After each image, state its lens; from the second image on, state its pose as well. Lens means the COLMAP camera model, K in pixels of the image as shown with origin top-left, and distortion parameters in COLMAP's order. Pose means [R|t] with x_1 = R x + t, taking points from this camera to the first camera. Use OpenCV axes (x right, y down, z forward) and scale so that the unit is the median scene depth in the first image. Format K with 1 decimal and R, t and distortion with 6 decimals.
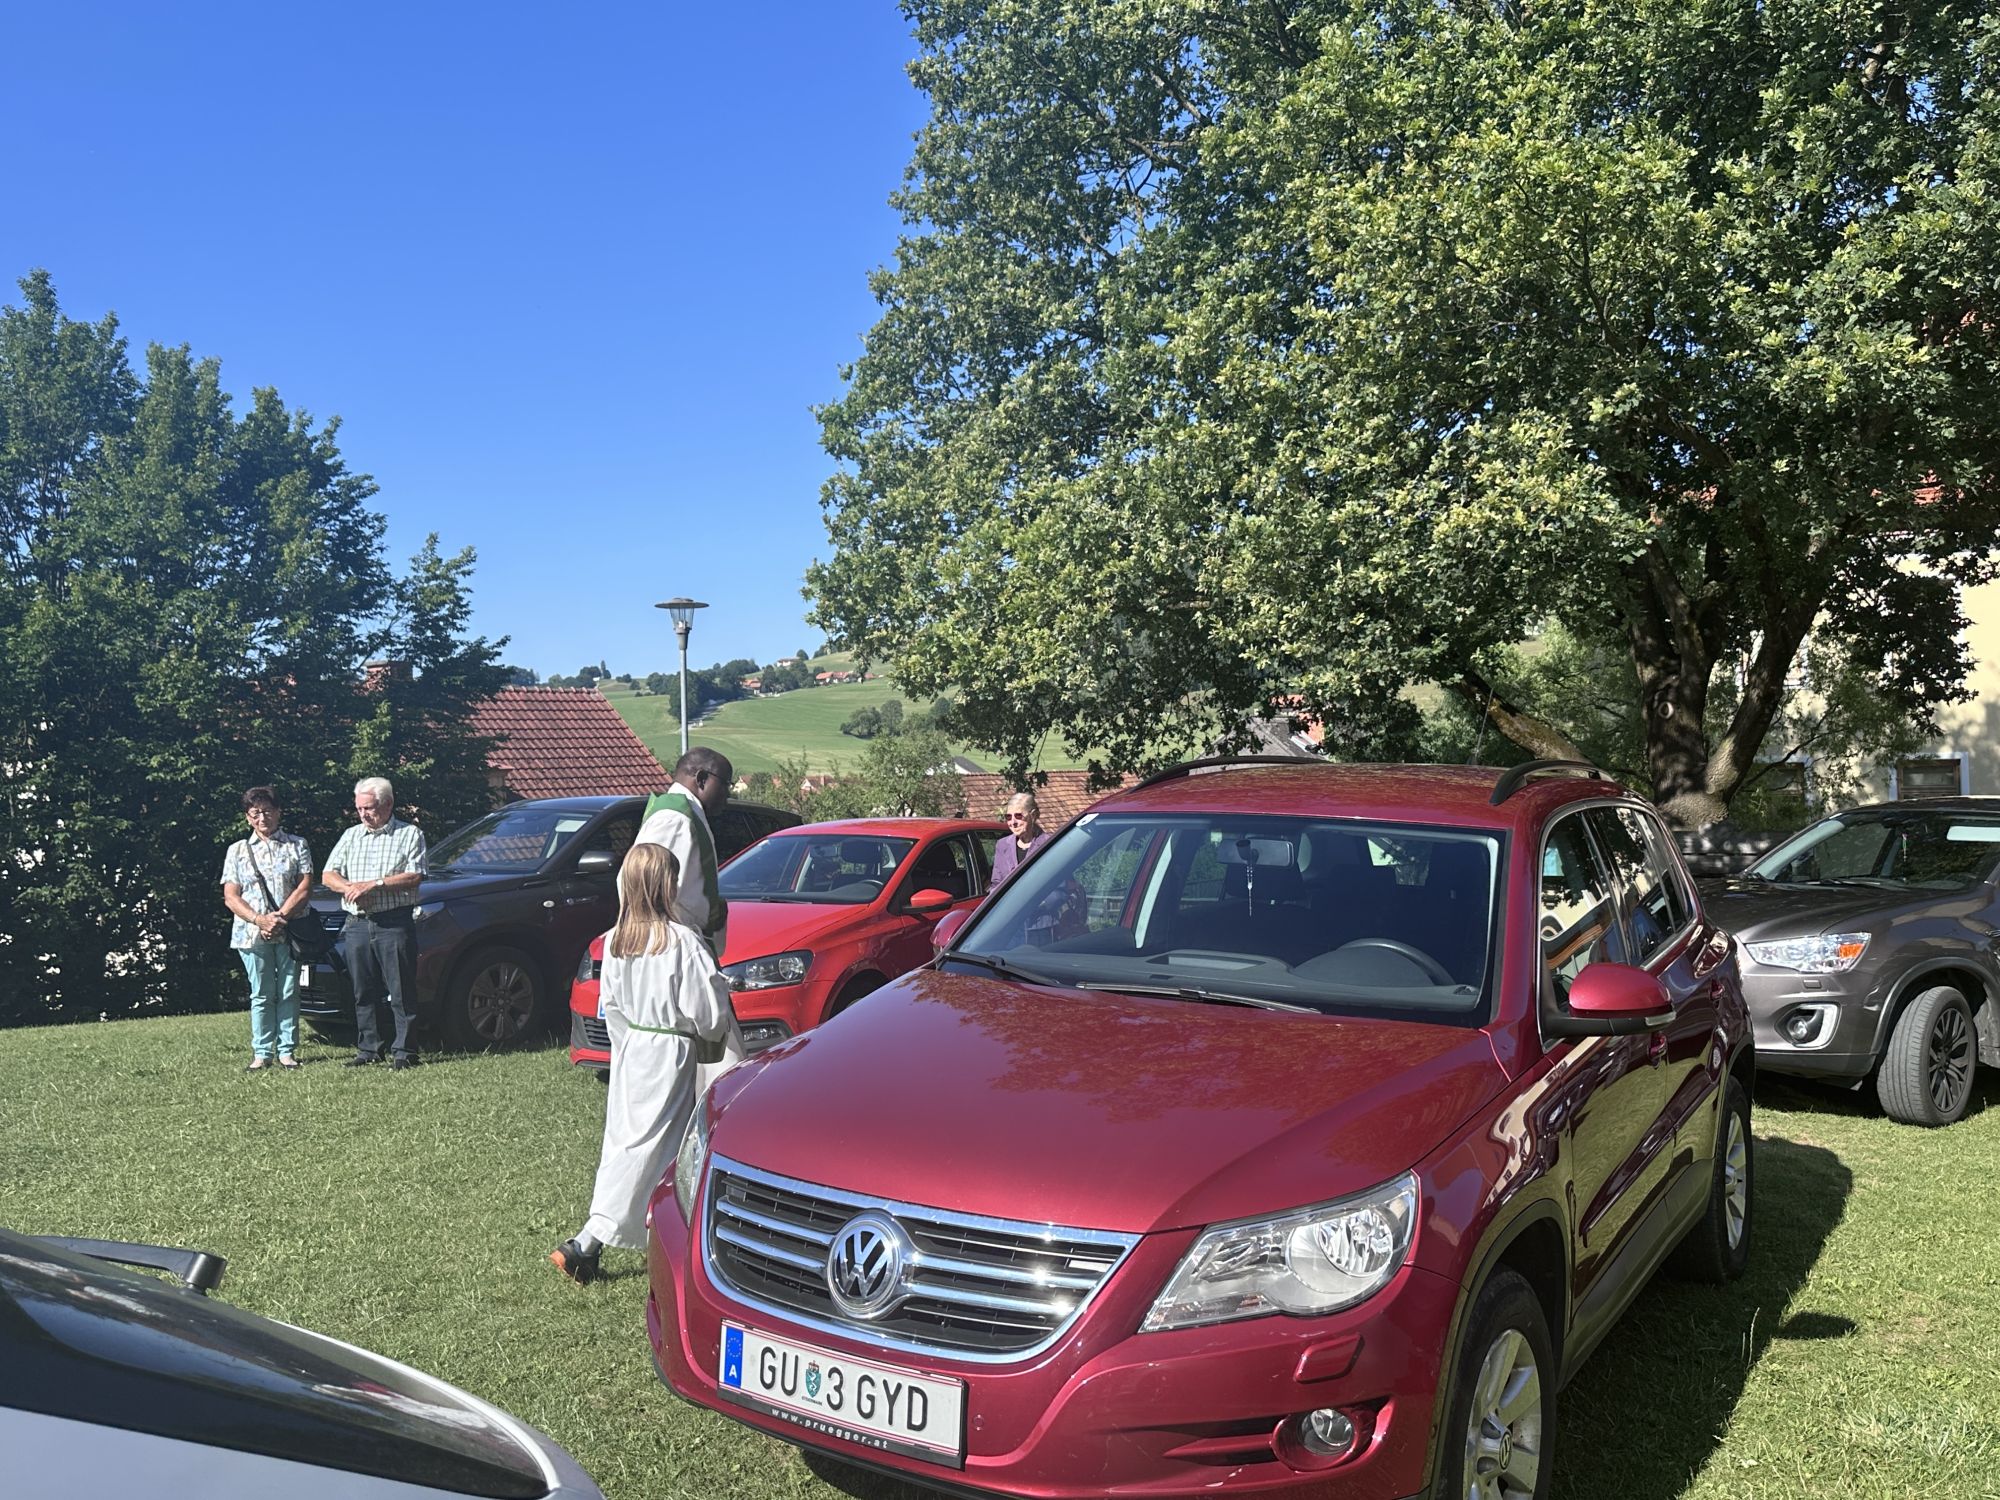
lens RADIAL K [[1625.7, 0, 1030.7], [0, 1625.7, 727.8], [0, 0, 1]] dist [0.030566, -0.035806]
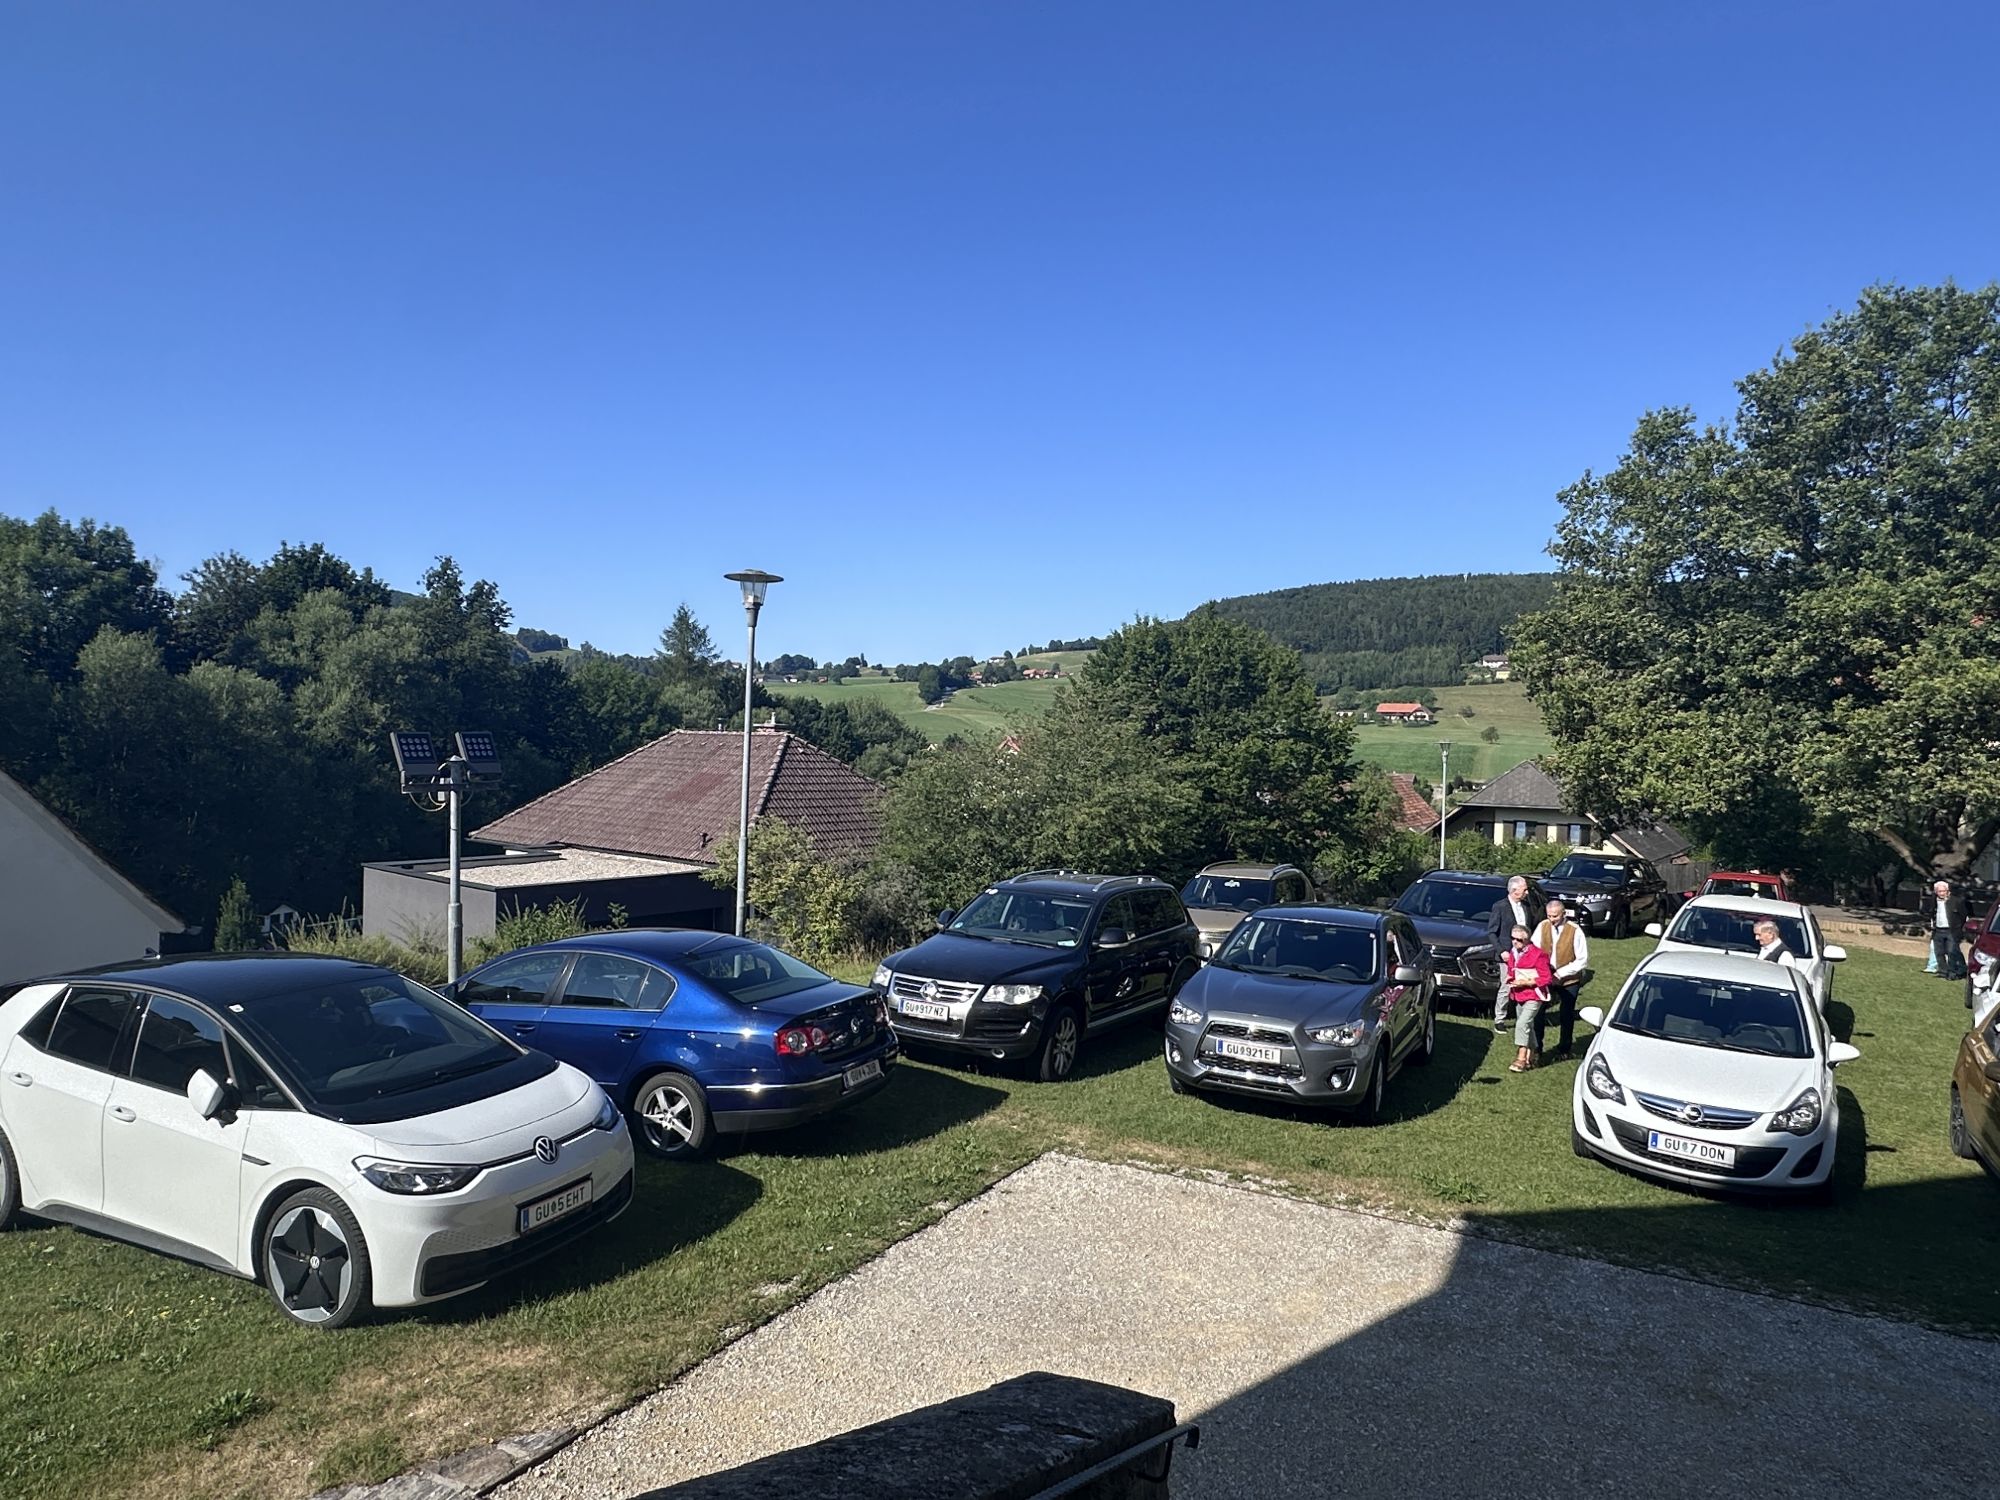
lens RADIAL K [[1234.5, 0, 1004.6], [0, 1234.5, 752.7], [0, 0, 1]] dist [-0.006745, 0.006026]
pose [[0.991617, 0.048085, -0.119932, -1.076731], [-0.043790, 0.998310, 0.038197, -0.177896], [0.121566, -0.032625, 0.992047, -1.304802]]
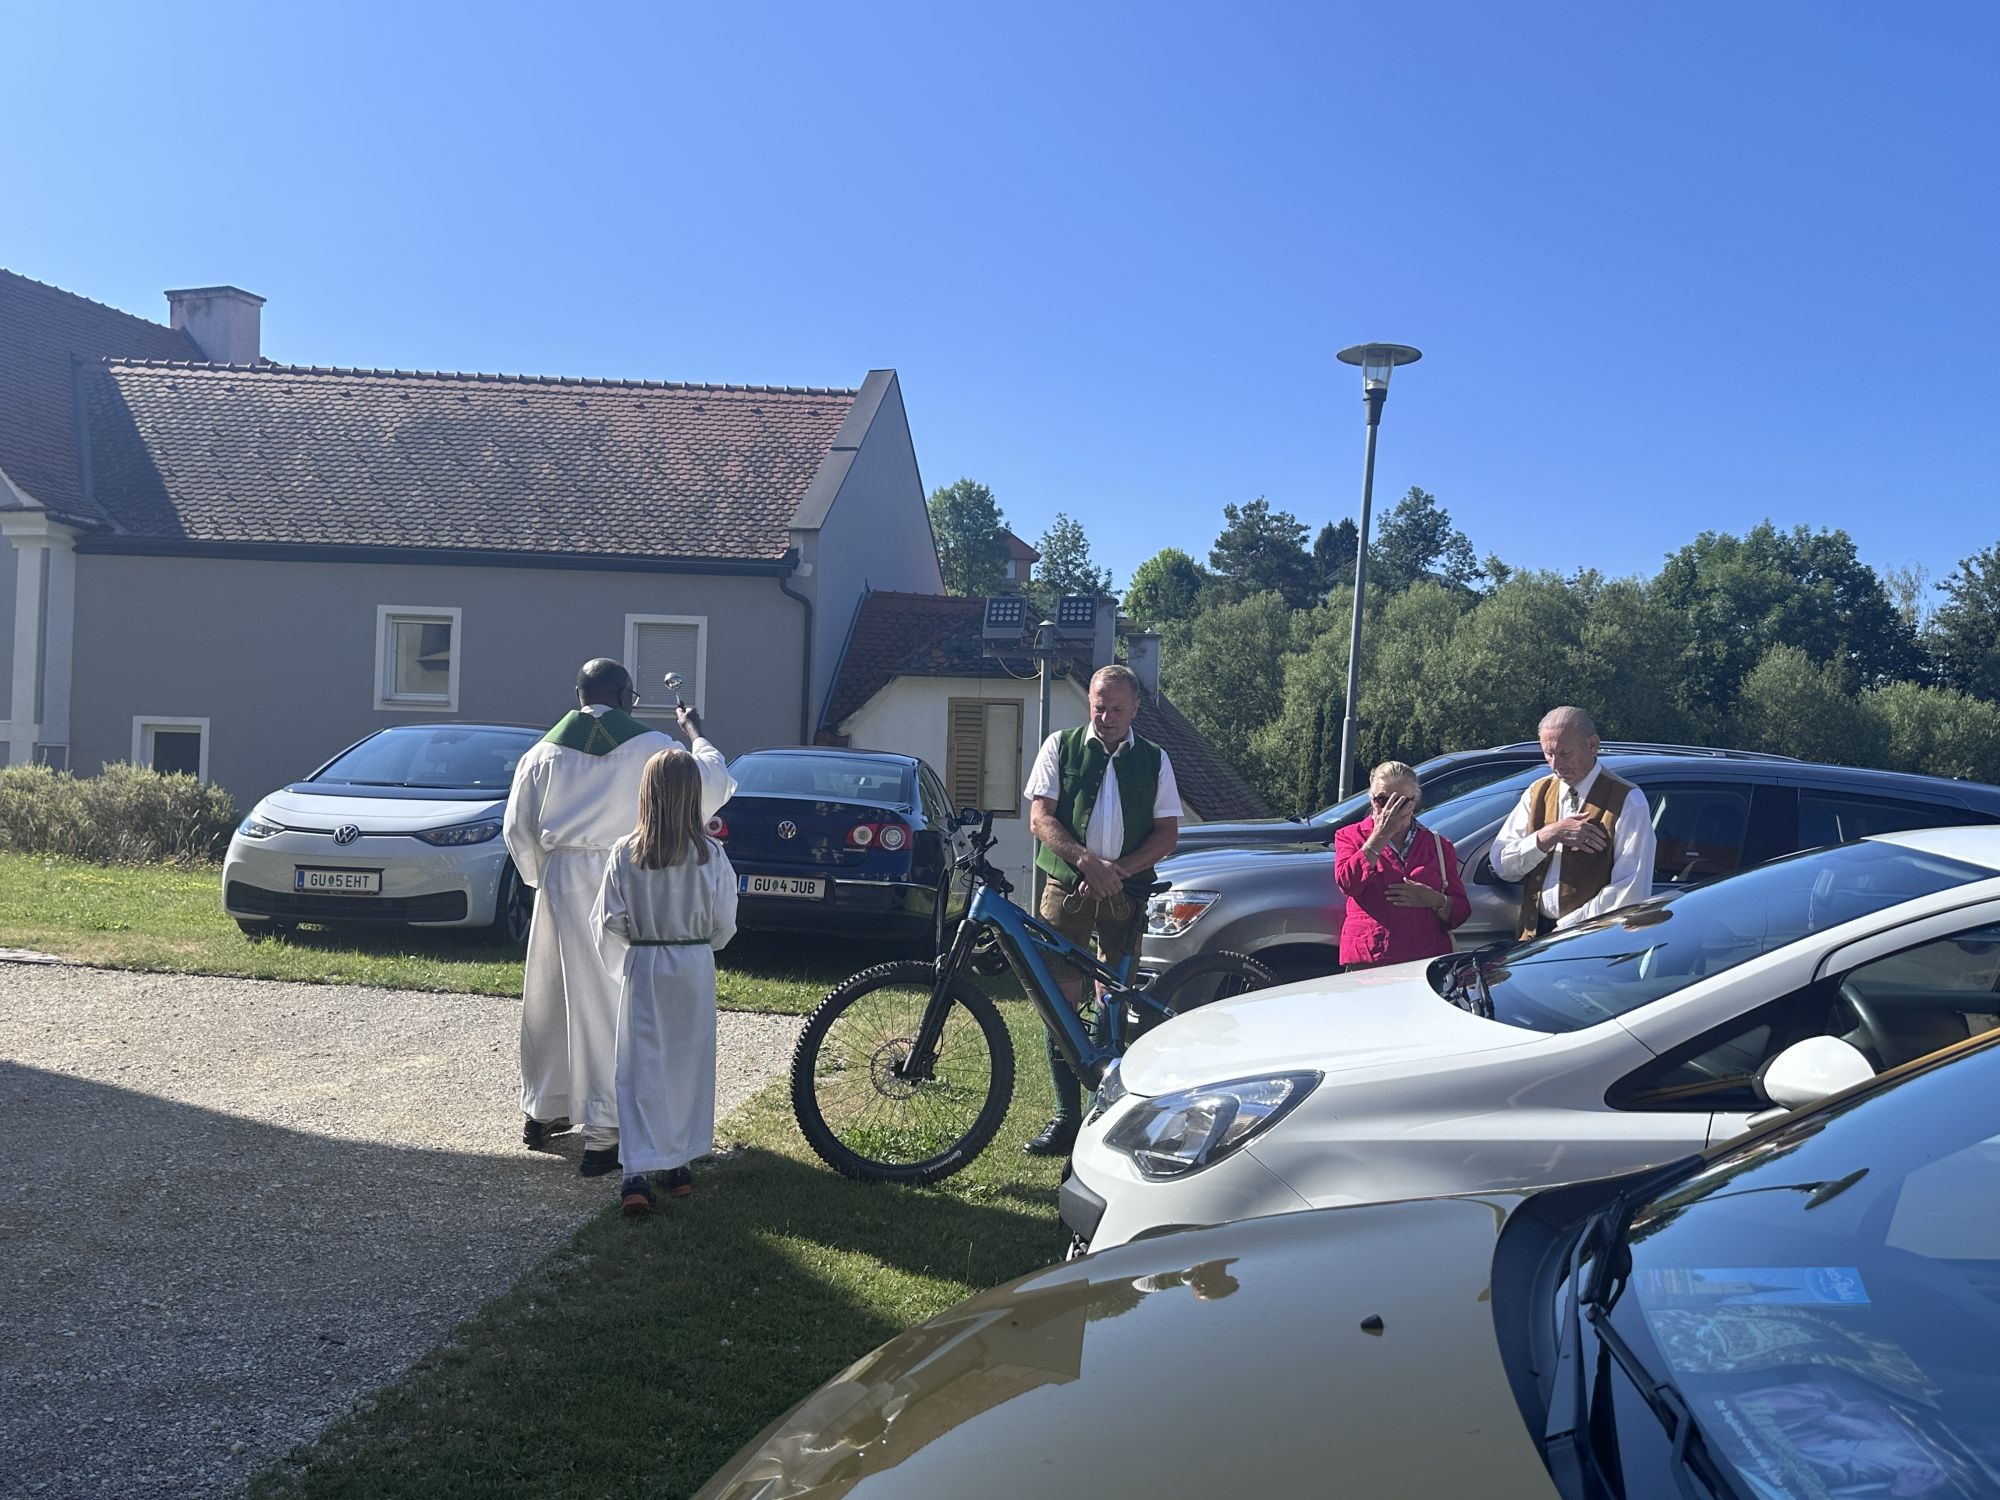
lens RADIAL K [[1625.7, 0, 1025.9], [0, 1625.7, 768.5], [0, 0, 1]] dist [0.030566, -0.035806]
pose [[0.220589, 0.026965, -0.974994, -0.389807], [-0.012604, 0.999613, 0.024794, -0.025939], [0.975285, 0.006819, 0.220844, -0.600972]]
